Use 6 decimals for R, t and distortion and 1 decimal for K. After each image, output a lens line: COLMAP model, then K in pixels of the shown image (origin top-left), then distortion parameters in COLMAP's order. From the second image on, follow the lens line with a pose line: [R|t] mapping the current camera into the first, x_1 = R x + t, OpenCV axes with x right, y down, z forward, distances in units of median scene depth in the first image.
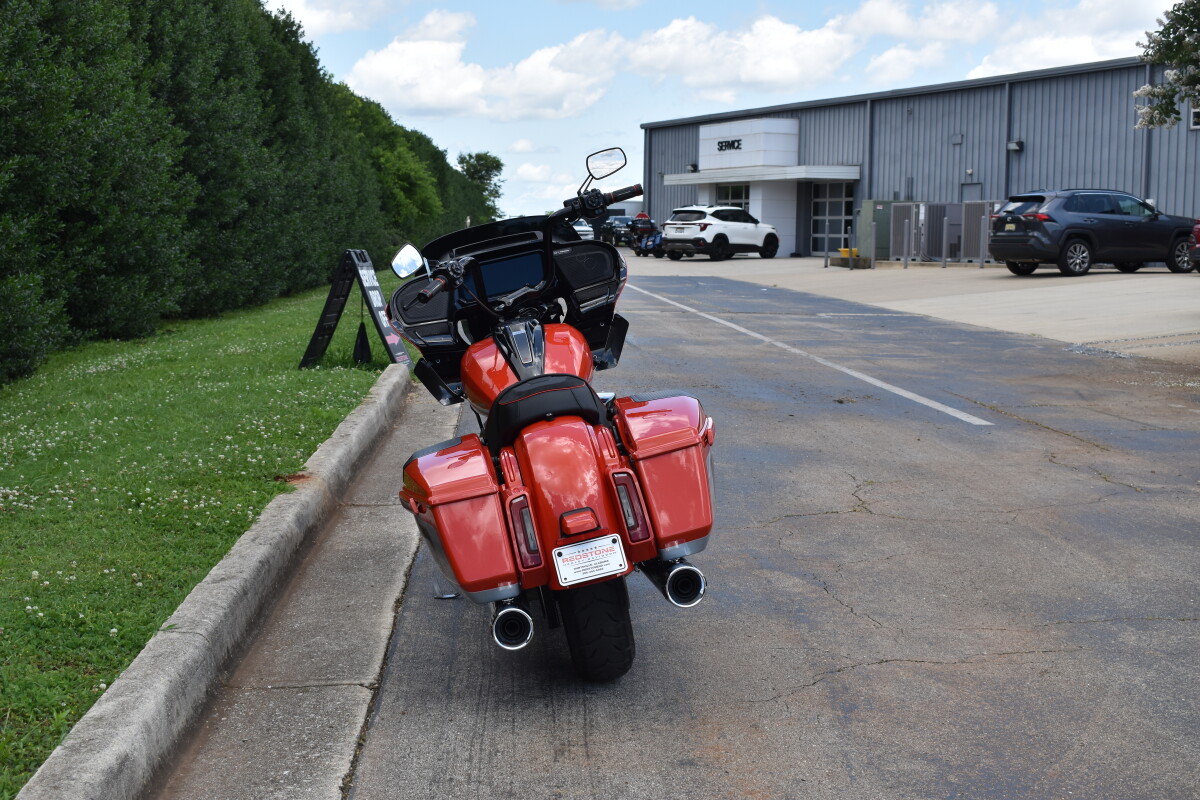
lens RADIAL K [[1739.7, 0, 600.0], [0, 1739.7, 400.0], [0, 0, 1]] dist [-0.016672, 0.011933]
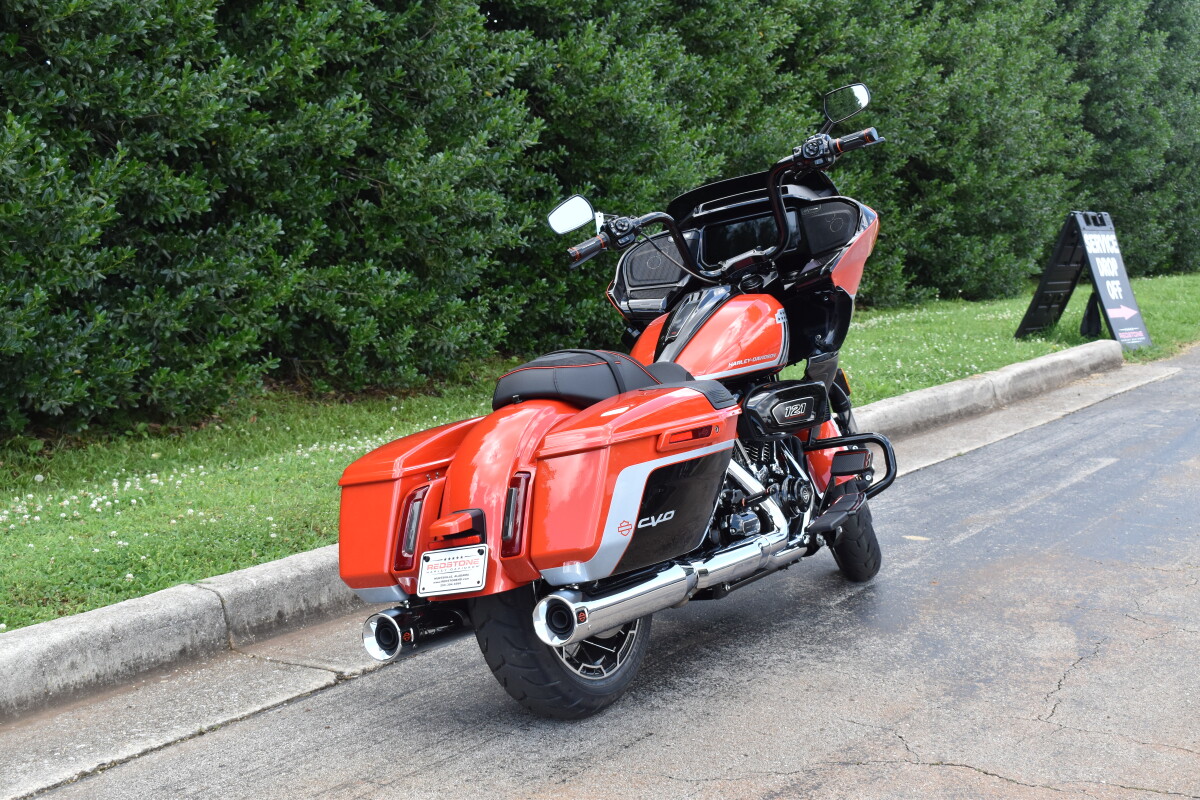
lens RADIAL K [[1739.7, 0, 600.0], [0, 1739.7, 400.0], [0, 0, 1]] dist [-0.016672, 0.011933]
pose [[0.828545, 0.082831, -0.553762, 0.102515], [-0.070736, 0.996558, 0.043227, -0.006341], [0.555436, 0.003355, 0.831552, 0.067750]]
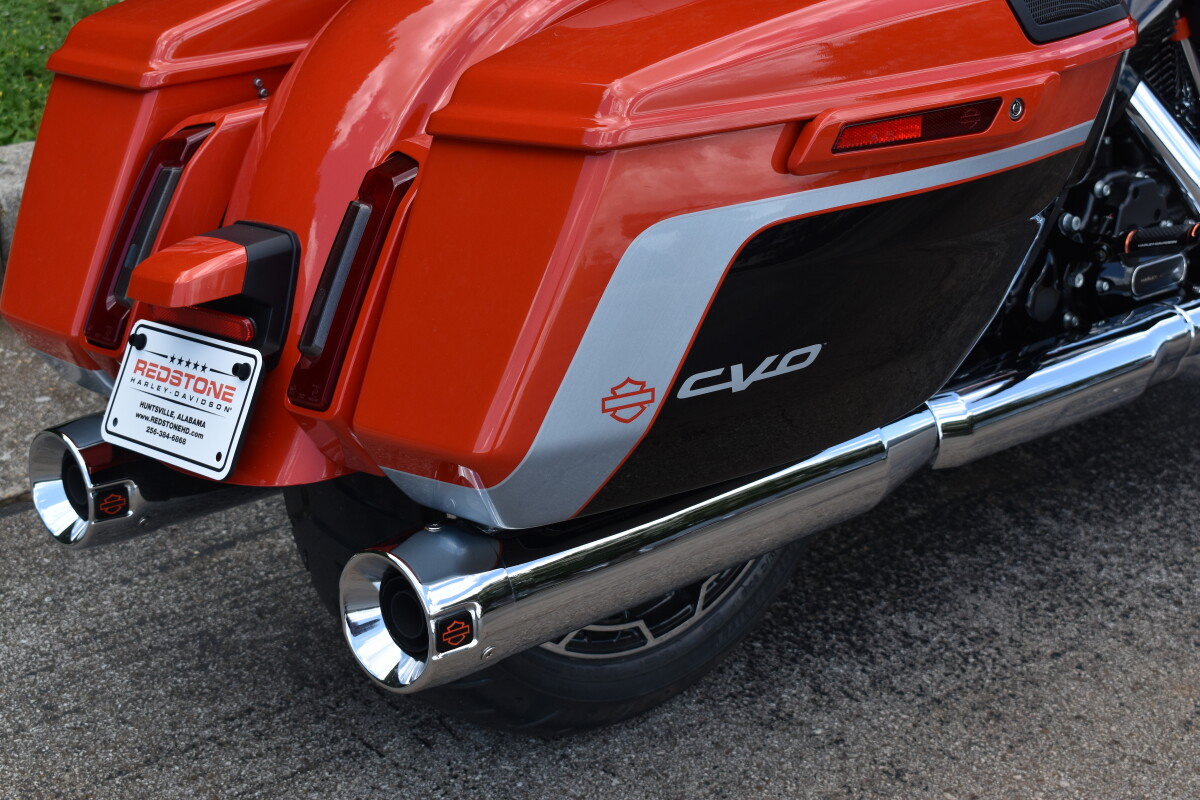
lens RADIAL K [[2132.7, 0, 600.0], [0, 2132.7, 400.0], [0, 0, 1]] dist [-0.011241, -0.036391]
pose [[0.626719, 0.404458, -0.666061, 0.057981], [-0.177702, 0.906410, 0.383202, -0.012819], [0.758713, -0.121799, 0.639937, 0.163162]]
